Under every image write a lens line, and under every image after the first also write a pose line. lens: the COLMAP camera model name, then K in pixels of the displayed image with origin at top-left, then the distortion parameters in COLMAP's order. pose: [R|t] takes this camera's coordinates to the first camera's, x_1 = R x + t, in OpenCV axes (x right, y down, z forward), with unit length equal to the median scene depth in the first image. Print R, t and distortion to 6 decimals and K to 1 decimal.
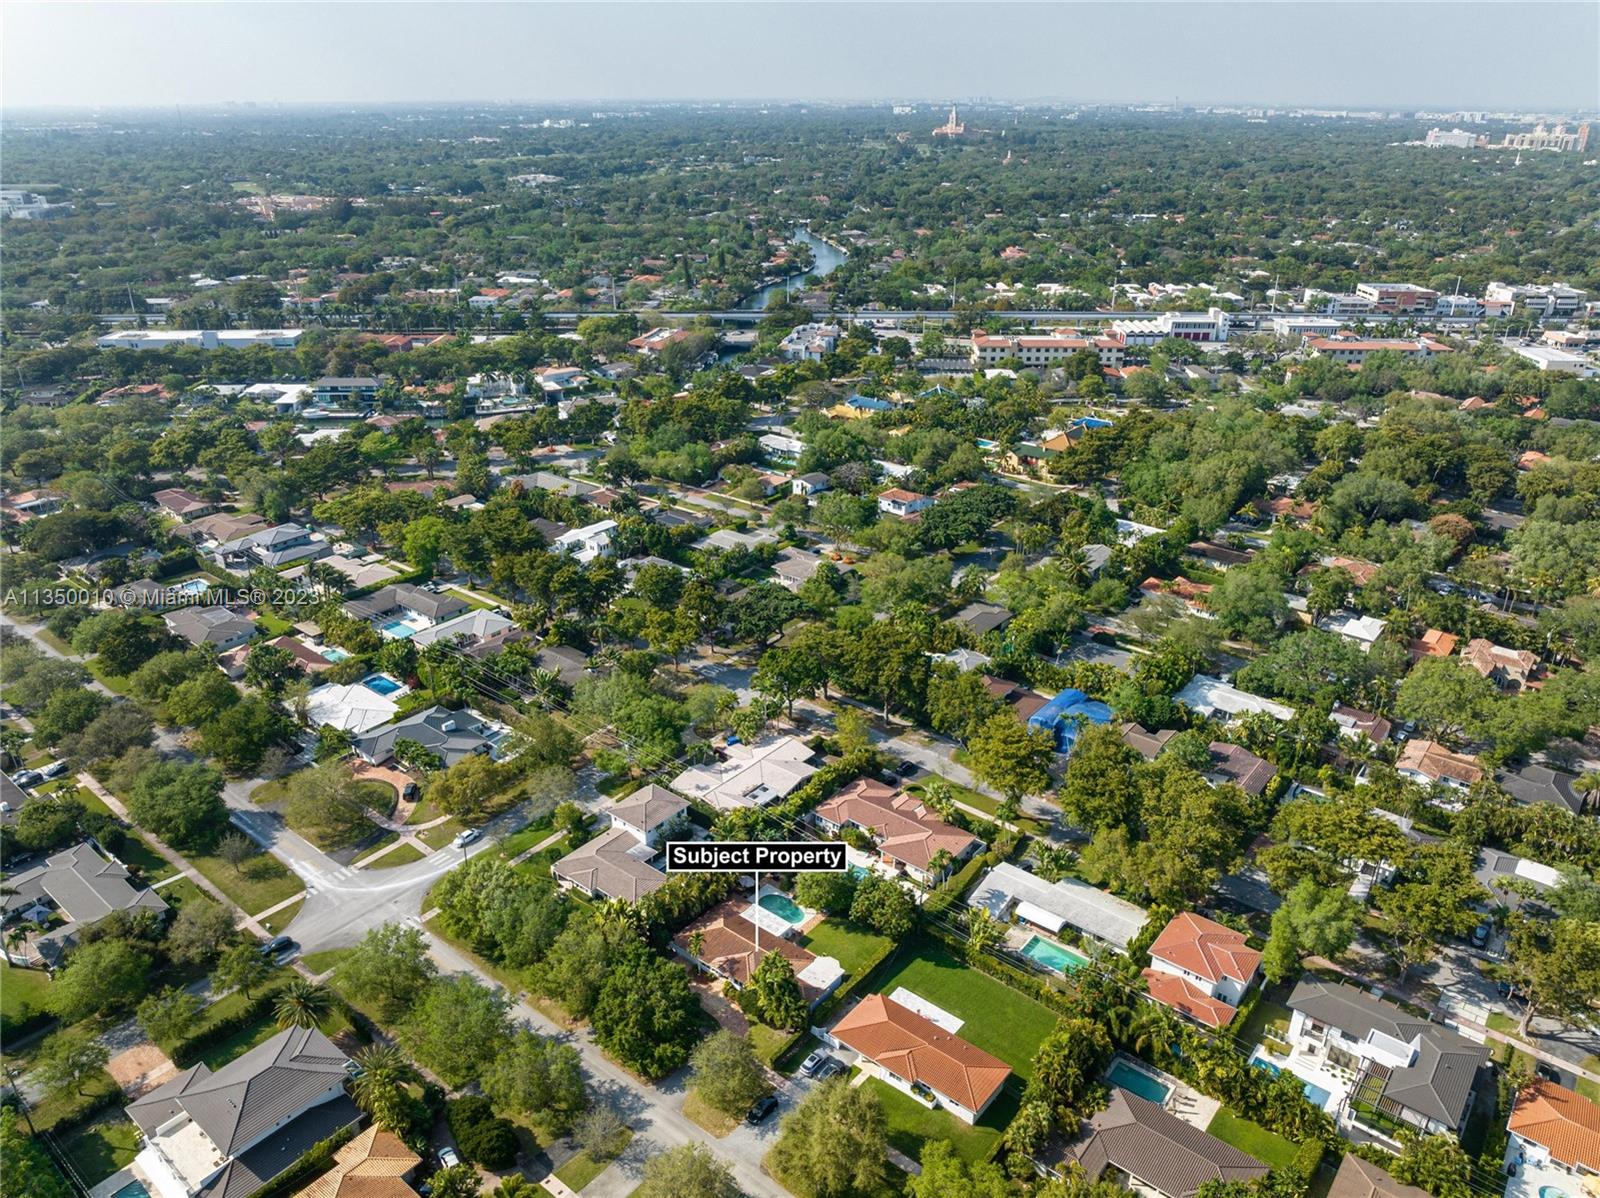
lens RADIAL K [[1104.1, 0, 800.0], [0, 1104.1, 599.0], [0, 0, 1]] dist [-0.020889, 0.000108]
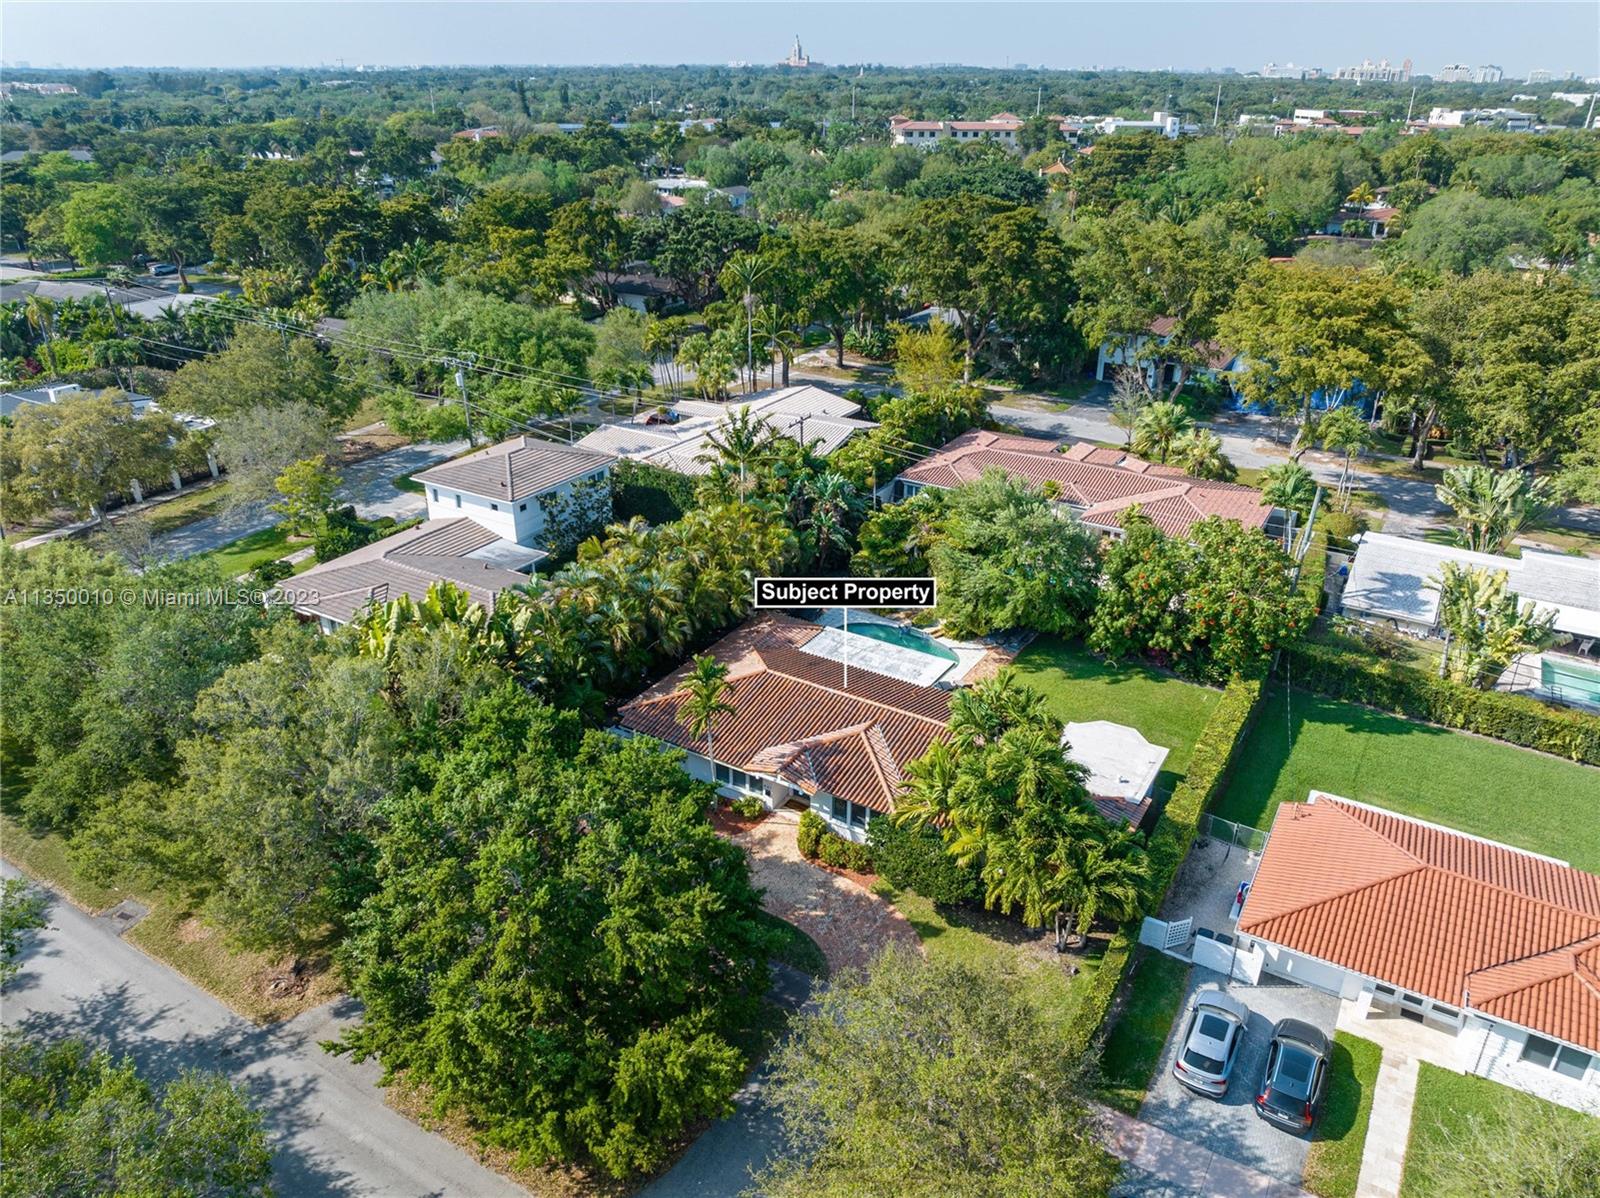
lens RADIAL K [[1131.5, 0, 800.0], [0, 1131.5, 599.0], [0, 0, 1]] dist [-0.037296, -0.000500]
pose [[0.991050, -0.051408, 0.123195, -0.109169], [0.047121, 0.998186, 0.037467, 0.284790], [-0.124898, -0.031327, 0.991675, 0.710872]]
